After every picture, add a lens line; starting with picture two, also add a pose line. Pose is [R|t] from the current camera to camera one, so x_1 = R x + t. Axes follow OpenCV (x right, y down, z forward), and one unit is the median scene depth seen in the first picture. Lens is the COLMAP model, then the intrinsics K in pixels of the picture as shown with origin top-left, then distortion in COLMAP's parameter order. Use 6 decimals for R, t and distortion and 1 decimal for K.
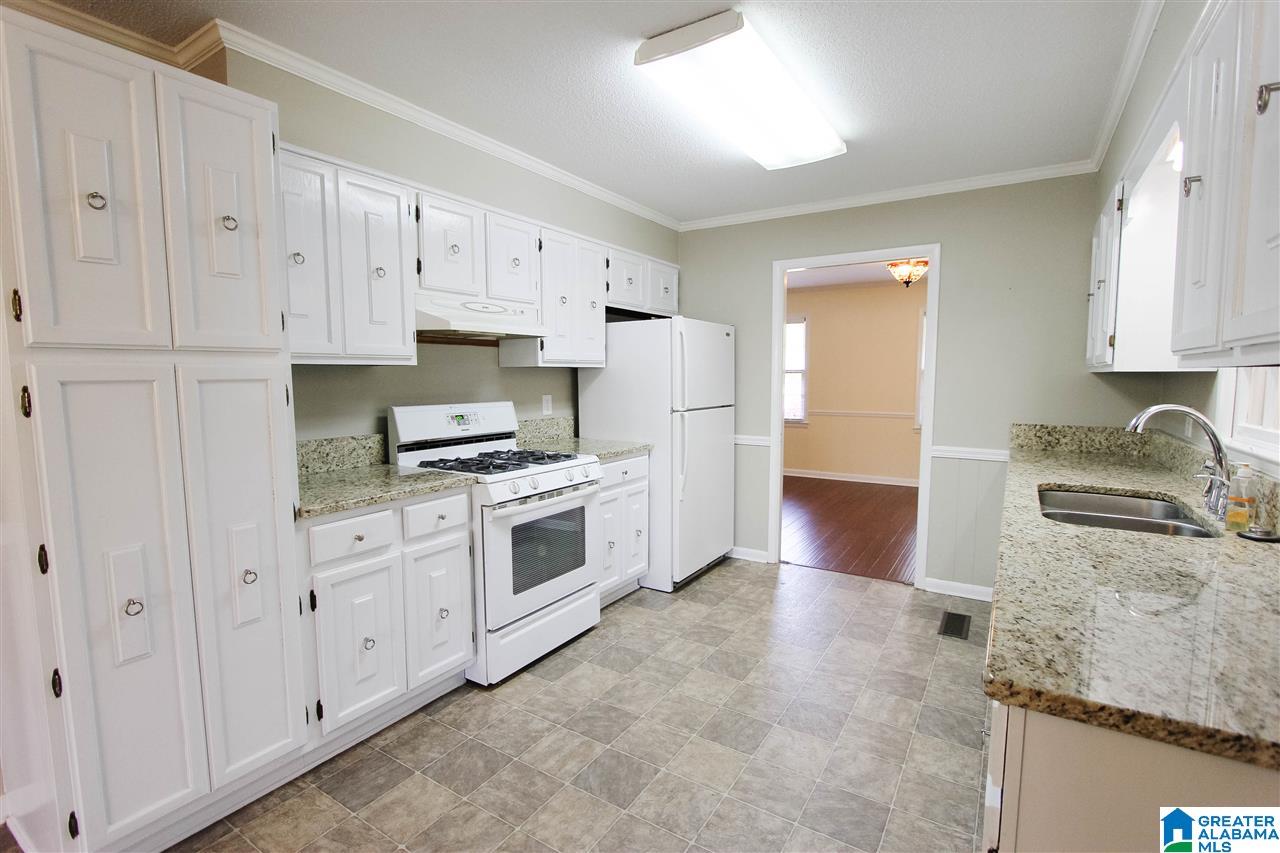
lens RADIAL K [[588.8, 0, 643.5], [0, 588.8, 426.4], [0, 0, 1]] dist [-0.021520, 0.003457]
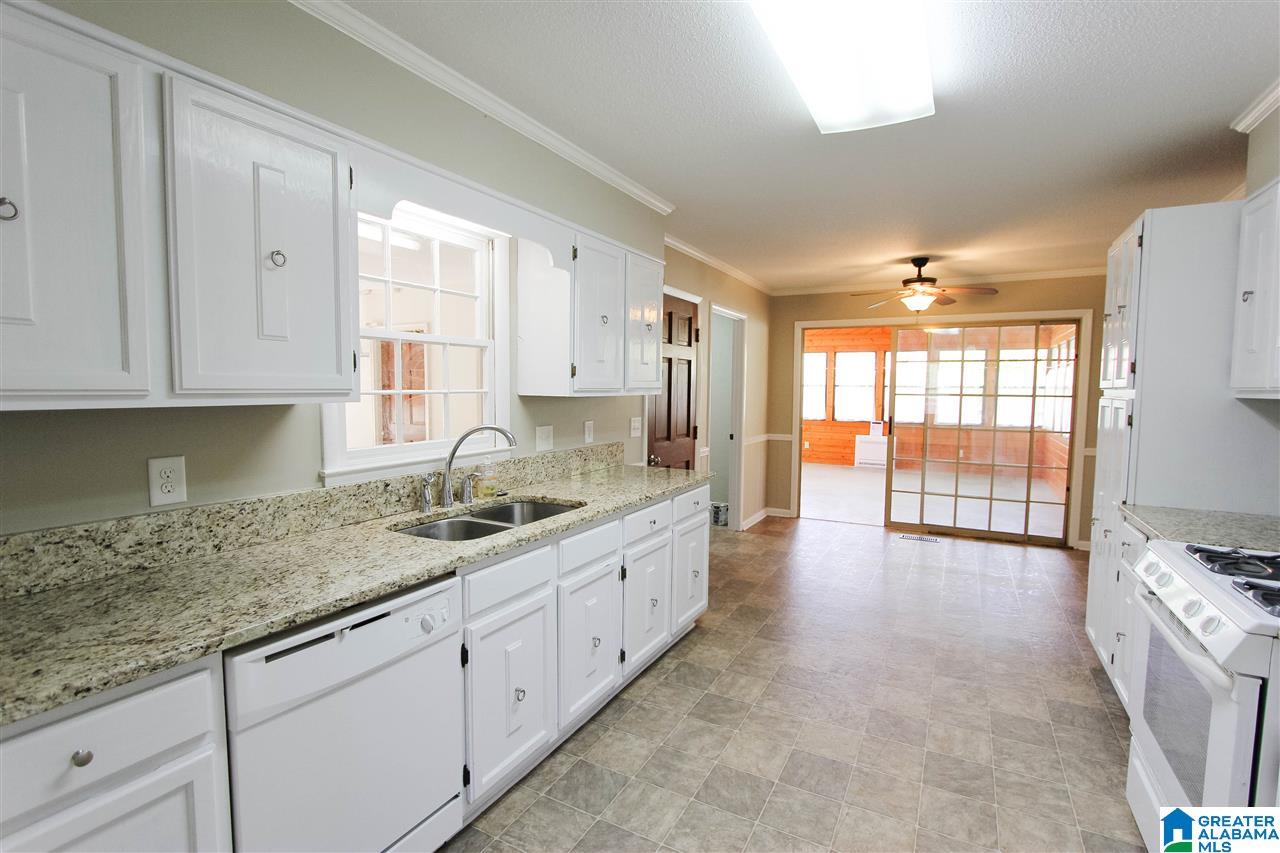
lens RADIAL K [[588.8, 0, 641.9], [0, 588.8, 422.7], [0, 0, 1]] dist [-0.021520, 0.003457]
pose [[-0.997781, -0.001017, -0.066573, 0.367225], [-0.010856, 0.988987, 0.147606, -0.138421], [0.065690, 0.148001, -0.986803, 1.331617]]
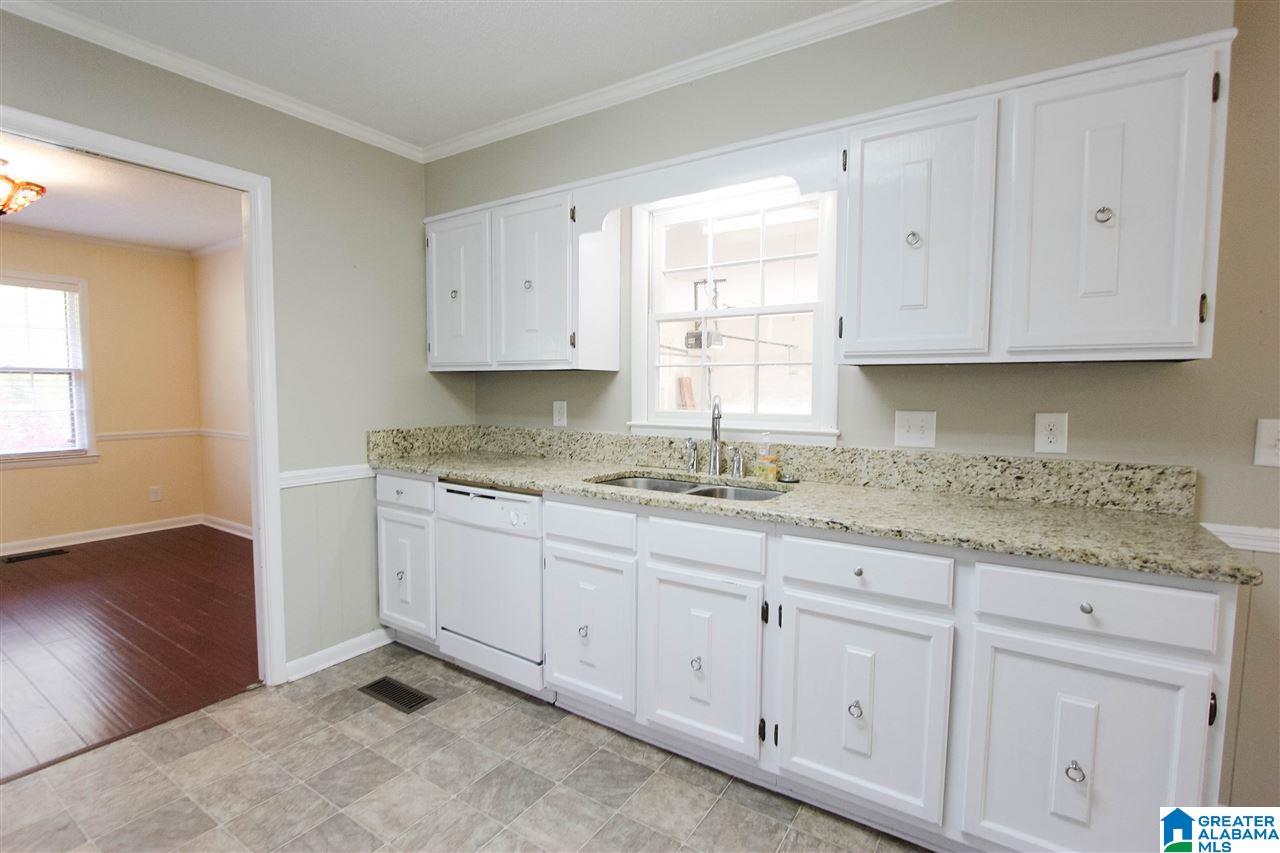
lens RADIAL K [[588.8, 0, 640.9], [0, 588.8, 422.9], [0, 0, 1]] dist [-0.021520, 0.003457]
pose [[0.010557, -0.056879, 0.998325, -0.218333], [0.079912, 0.995236, 0.055858, -0.035075], [-0.996746, 0.079188, 0.015052, 0.653494]]
